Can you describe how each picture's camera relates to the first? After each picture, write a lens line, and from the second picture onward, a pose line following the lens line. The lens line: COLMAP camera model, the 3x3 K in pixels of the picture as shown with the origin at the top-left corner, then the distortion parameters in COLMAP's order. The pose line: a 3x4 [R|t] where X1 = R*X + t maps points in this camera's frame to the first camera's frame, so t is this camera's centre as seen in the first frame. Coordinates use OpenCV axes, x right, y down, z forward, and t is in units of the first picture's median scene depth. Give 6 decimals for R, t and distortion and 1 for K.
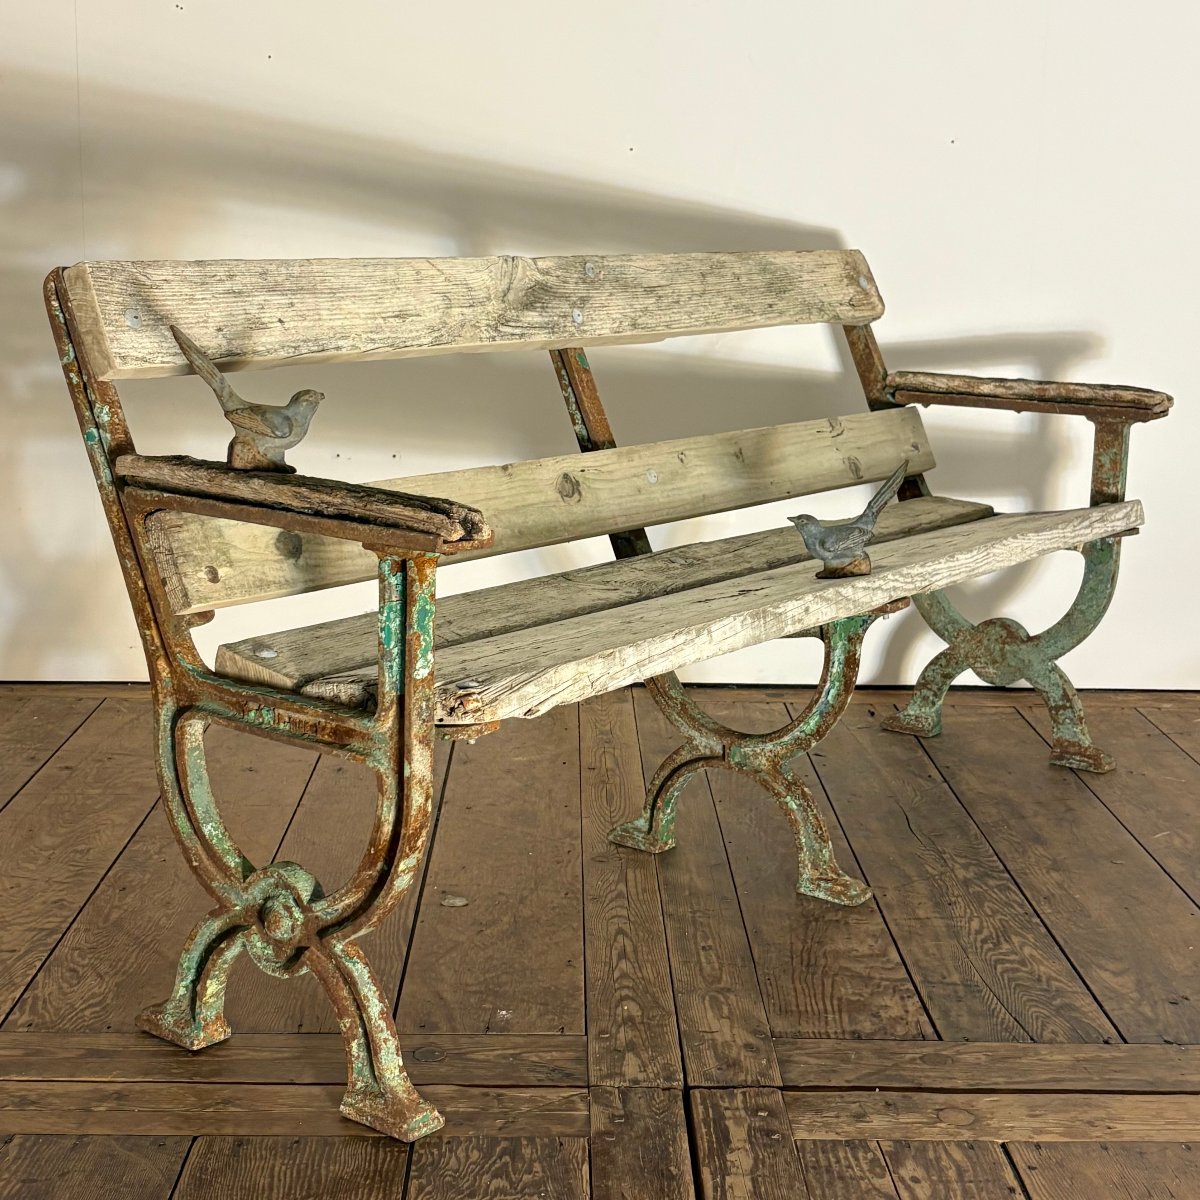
lens RADIAL K [[1928.4, 0, 600.0], [0, 1928.4, 600.0], [0, 0, 1]] dist [0.253276, -1.083163]
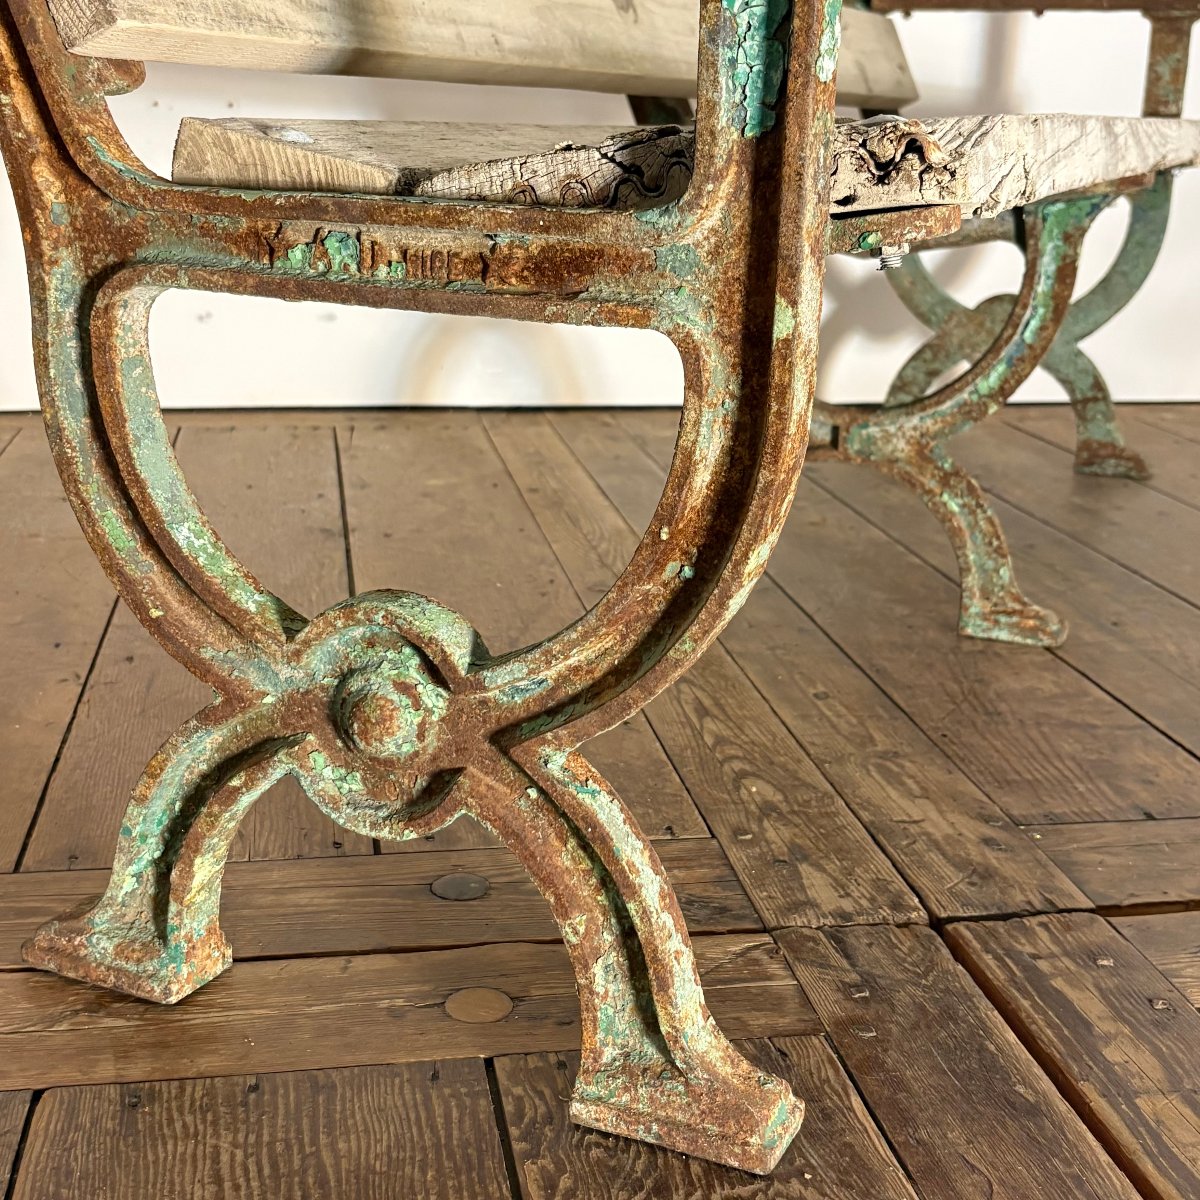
lens RADIAL K [[1659.0, 0, 600.0], [0, 1659.0, 600.0], [0, 0, 1]] dist [0.233265, -0.943659]
pose [[0.968047, -0.062943, 0.242742, -0.187013], [0.041156, 0.994739, 0.093806, 0.092109], [-0.247369, -0.080818, 0.965545, 0.549765]]
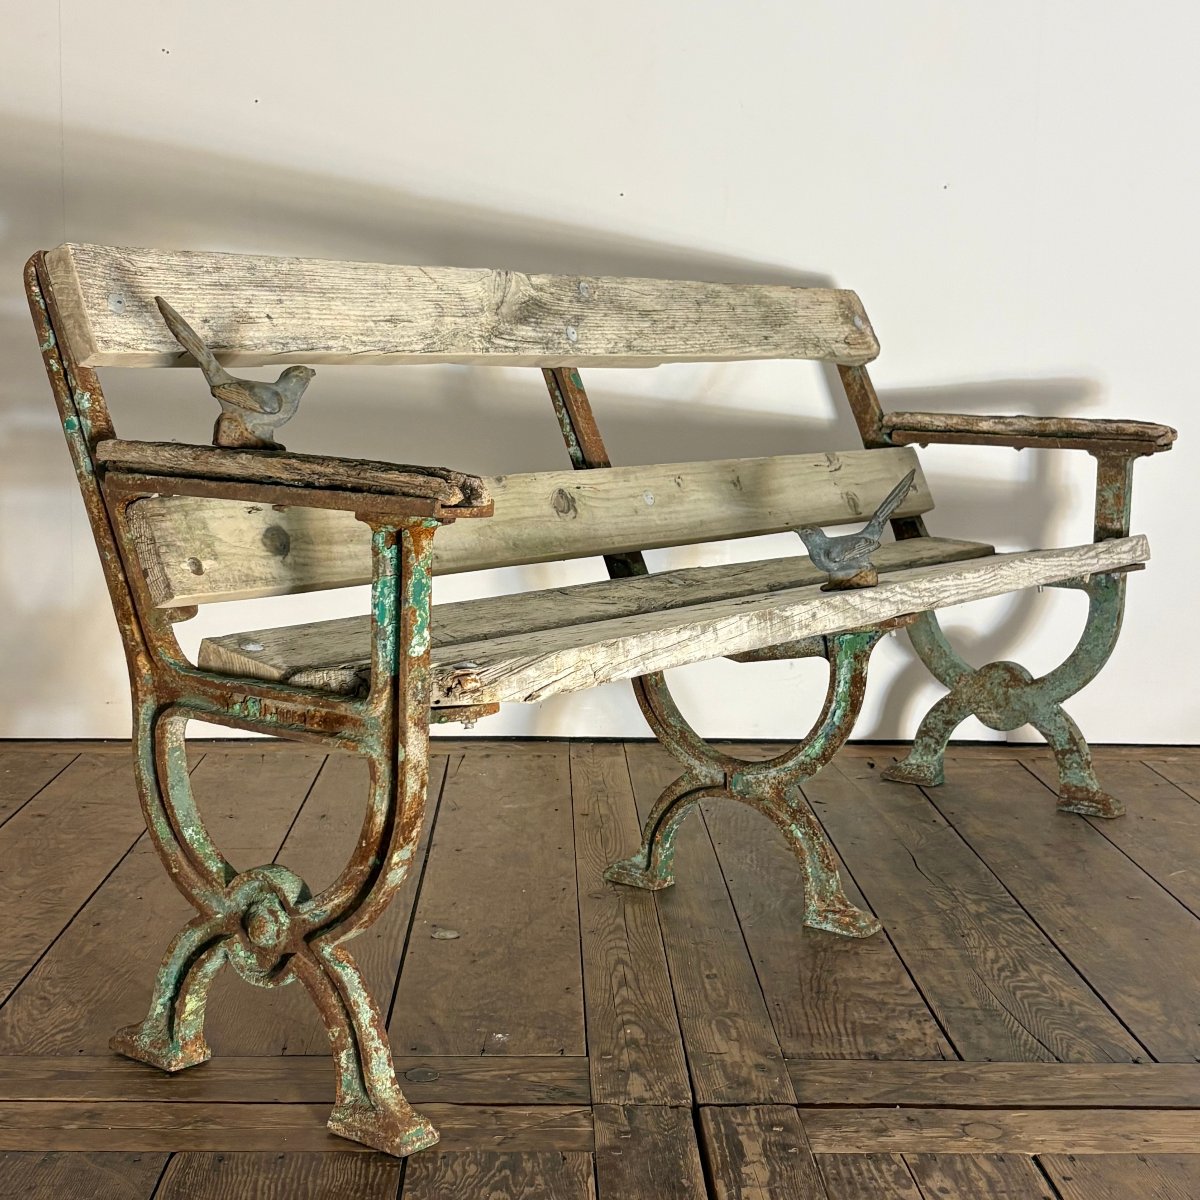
lens RADIAL K [[1928.4, 0, 600.0], [0, 1928.4, 600.0], [0, 0, 1]] dist [0.253276, -1.083163]
pose [[0.999928, -0.002576, 0.011719, -0.011101], [0.003343, 0.997820, -0.065914, 0.062352], [-0.011523, 0.065949, 0.997756, 0.040716]]
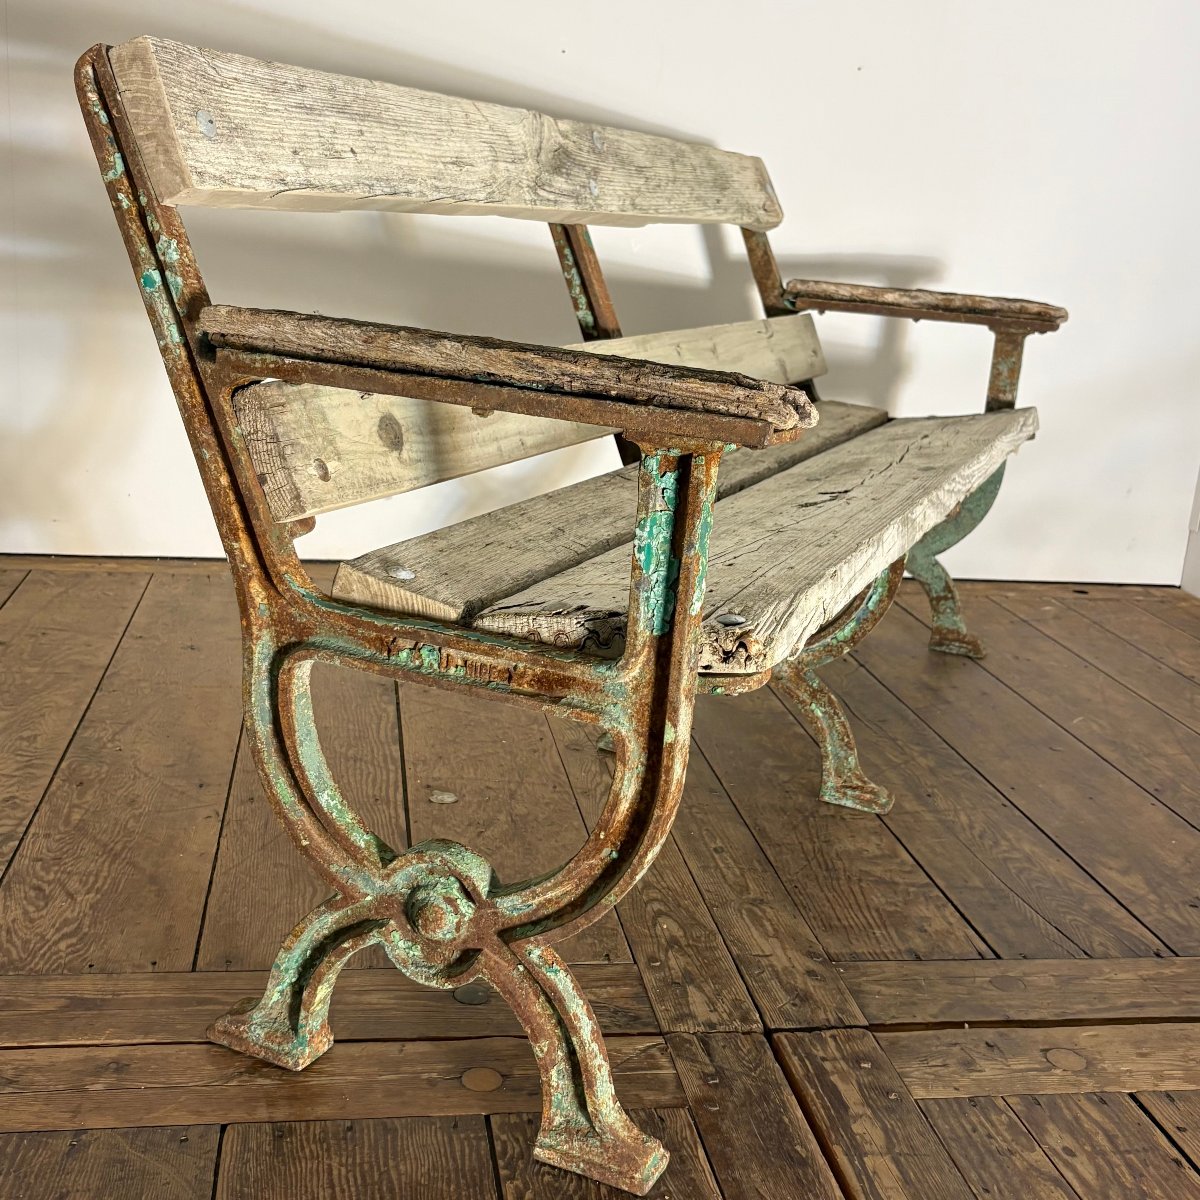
lens RADIAL K [[1436.8, 0, 600.0], [0, 1436.8, 600.0], [0, 0, 1]] dist [0.220235, -0.833608]
pose [[0.967540, -0.011518, 0.252454, -0.221136], [-0.008006, 0.997062, 0.076177, -0.005970], [-0.252589, -0.075725, 0.964606, 0.386873]]
